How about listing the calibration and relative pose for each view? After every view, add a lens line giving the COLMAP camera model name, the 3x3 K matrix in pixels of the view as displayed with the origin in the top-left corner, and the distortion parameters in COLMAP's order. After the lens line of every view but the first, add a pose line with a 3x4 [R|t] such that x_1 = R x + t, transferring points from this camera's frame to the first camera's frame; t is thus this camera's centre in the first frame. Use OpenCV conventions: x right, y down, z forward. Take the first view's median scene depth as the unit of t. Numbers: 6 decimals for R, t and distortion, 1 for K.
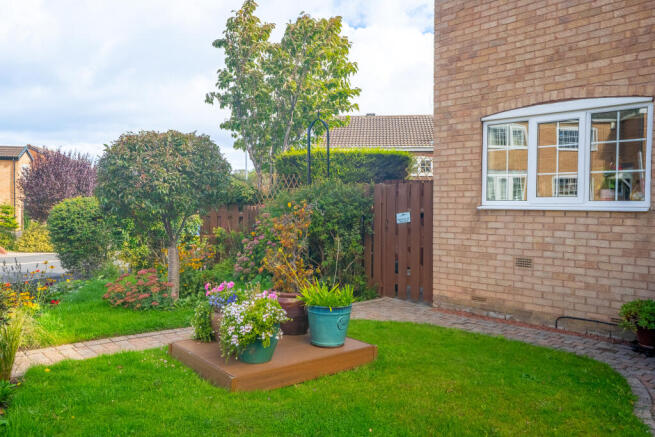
lens RADIAL K [[585.7, 0, 327.3], [0, 585.7, 216.6], [0, 0, 1]] dist [0.023649, 0.004149]
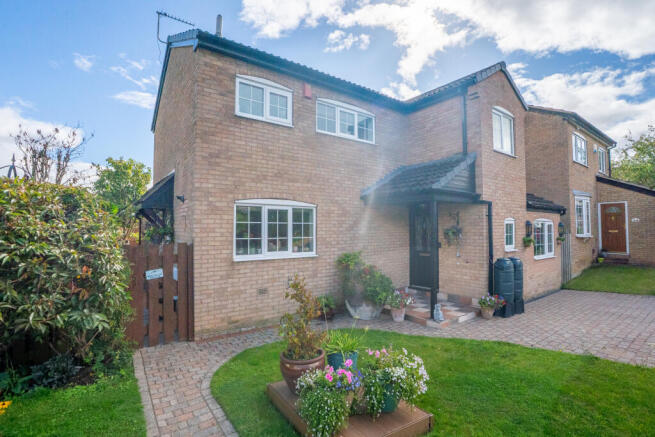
lens RADIAL K [[304.1, 0, 326.6], [0, 304.1, 223.3], [0, 0, 1]] dist [-0.037977, 0.000055]
pose [[0.097913, 0.024669, 0.994889, -0.481768], [0.027082, 0.999256, -0.027443, -0.081963], [-0.994826, 0.029631, 0.097172, 0.687874]]
